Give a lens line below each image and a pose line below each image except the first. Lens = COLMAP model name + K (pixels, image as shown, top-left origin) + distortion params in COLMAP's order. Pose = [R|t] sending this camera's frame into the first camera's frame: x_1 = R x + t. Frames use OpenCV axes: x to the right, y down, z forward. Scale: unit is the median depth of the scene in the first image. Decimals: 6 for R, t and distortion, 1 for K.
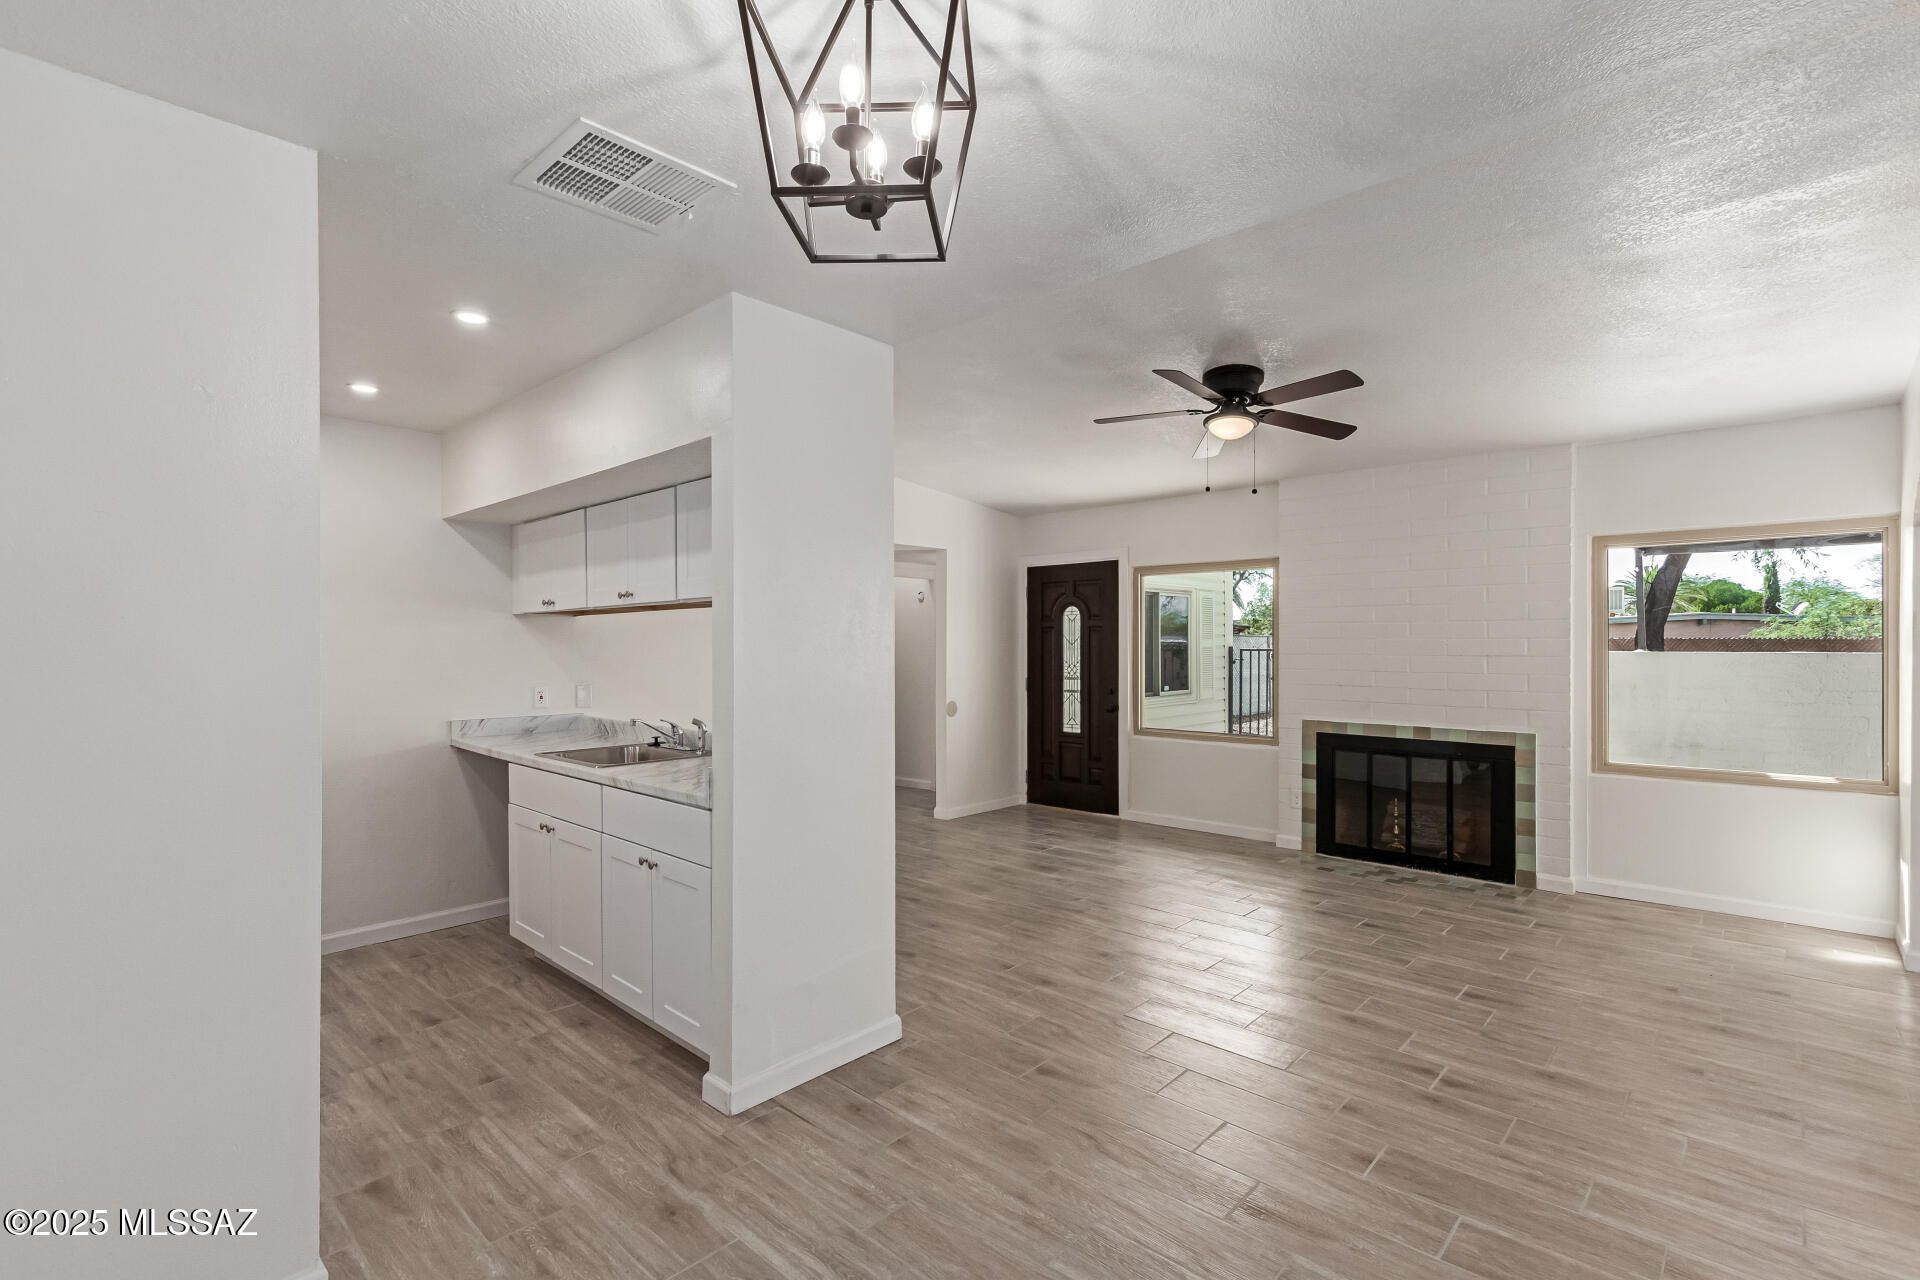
lens RADIAL K [[872.7, 0, 966.3], [0, 872.7, 646.6], [0, 0, 1]] dist [0.007718, -0.002356]
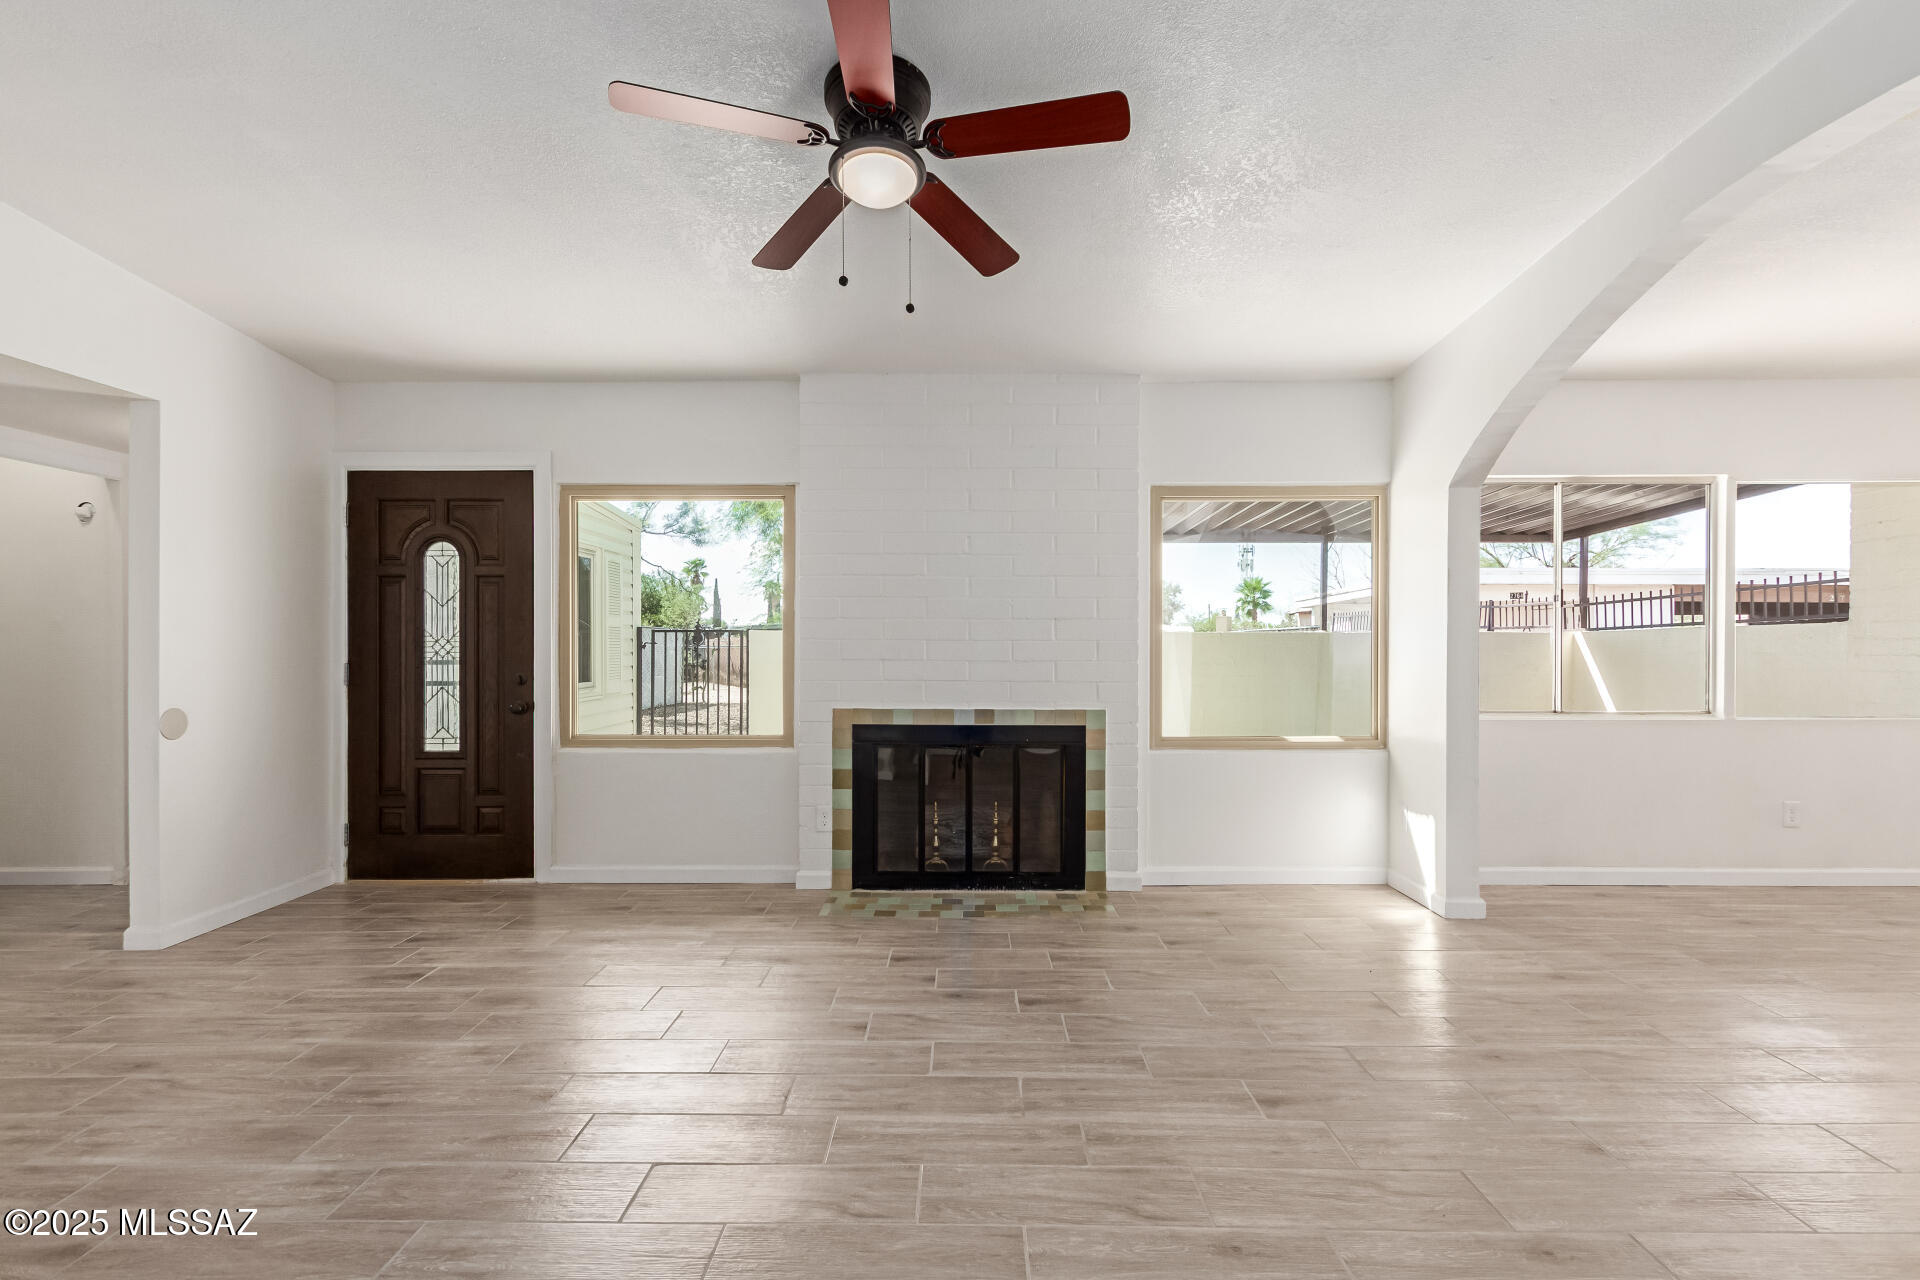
lens RADIAL K [[872.7, 0, 961.9], [0, 872.7, 648.2], [0, 0, 1]] dist [0.007718, -0.002356]
pose [[0.741959, -0.000180, 0.670445, -0.021901], [-0.000825, 0.999999, 0.001182, 0.032942], [-0.670445, -0.001430, 0.741958, 0.393680]]
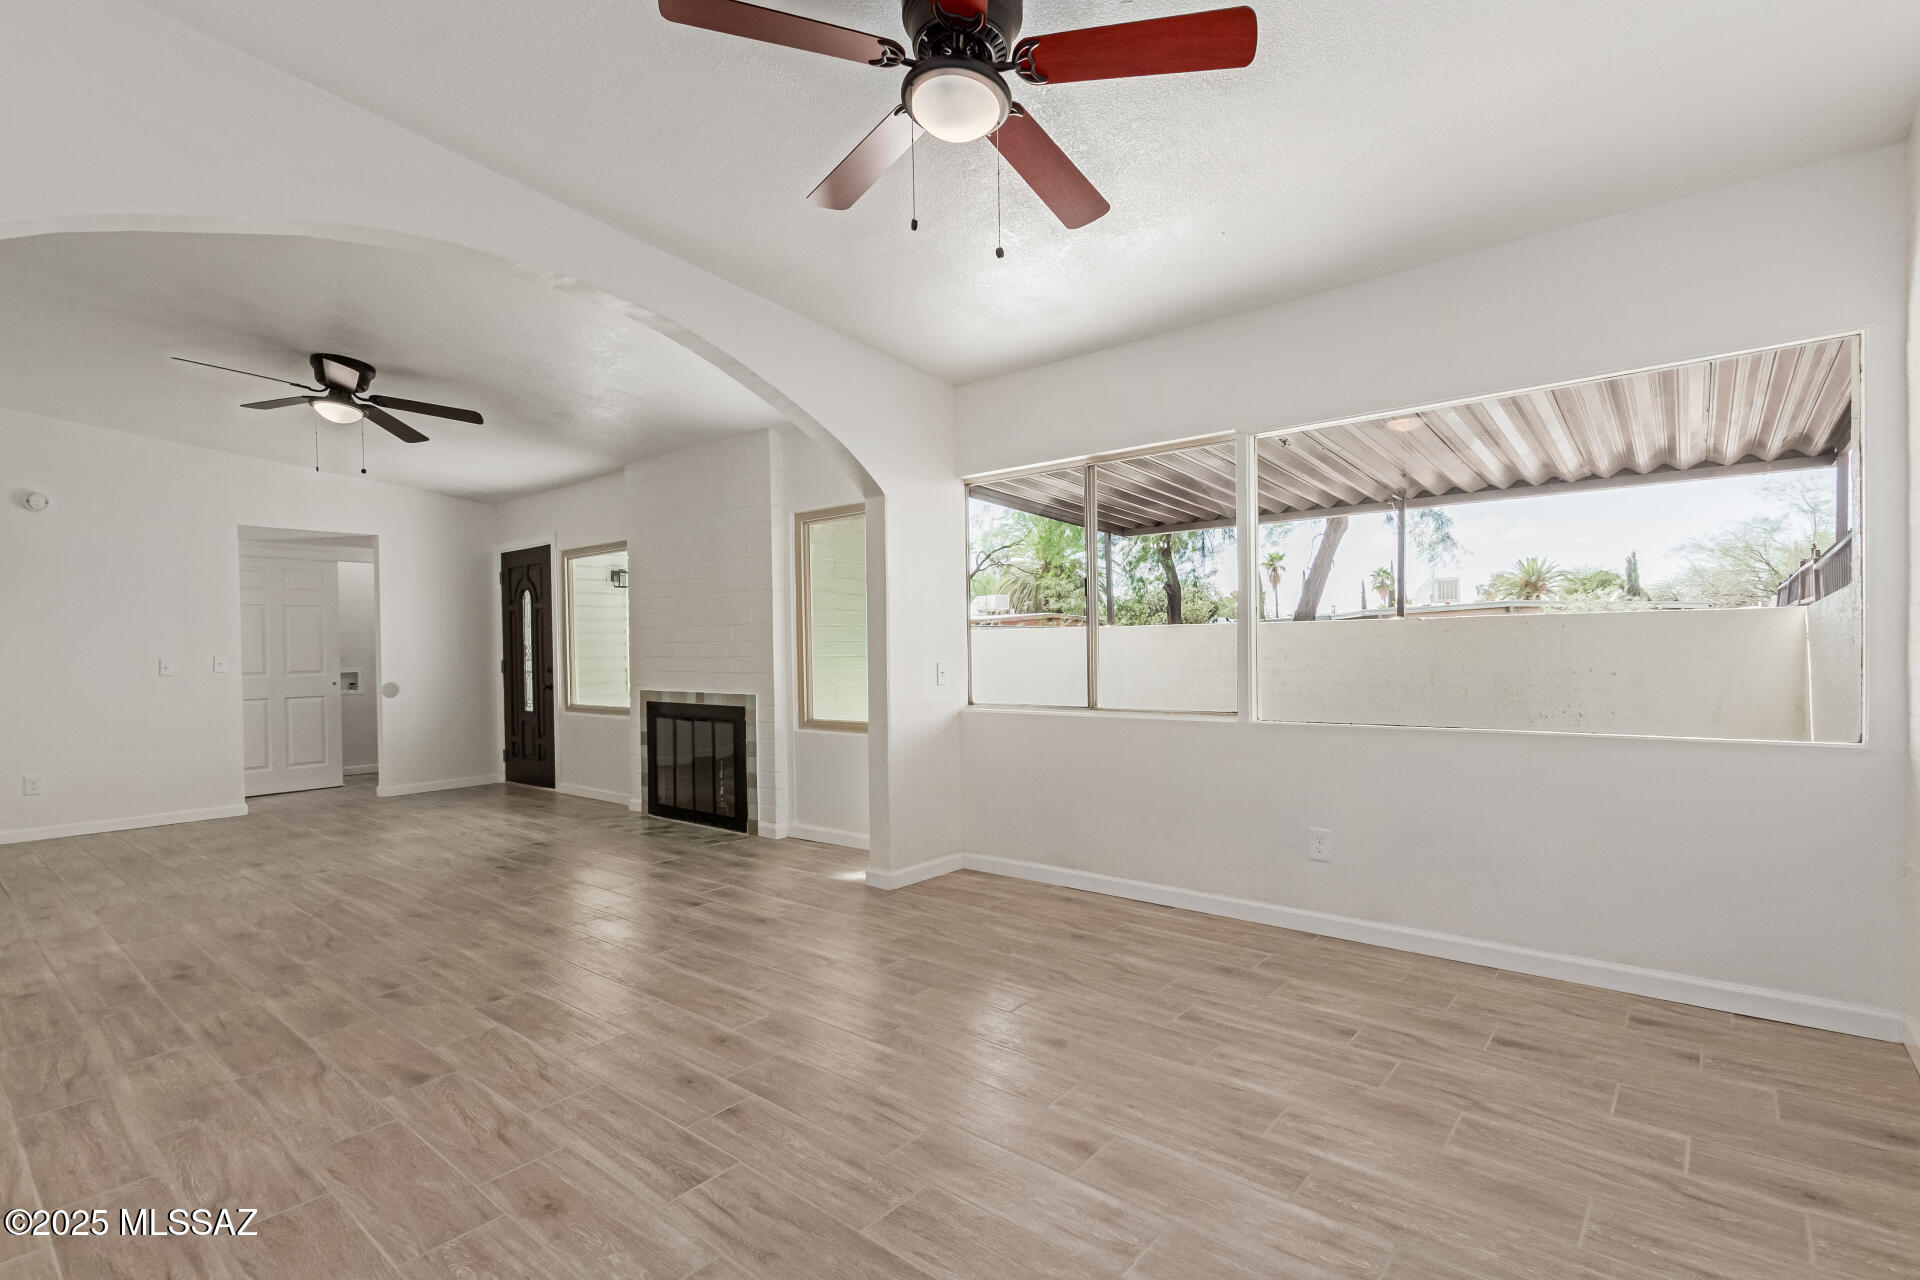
lens RADIAL K [[872.7, 0, 944.1], [0, 872.7, 675.0], [0, 0, 1]] dist [0.007718, -0.002356]
pose [[0.998612, -0.012935, 0.051063, 0.708188], [0.011691, 0.999630, 0.024574, 0.043479], [-0.051362, -0.023943, 0.998393, -0.085336]]
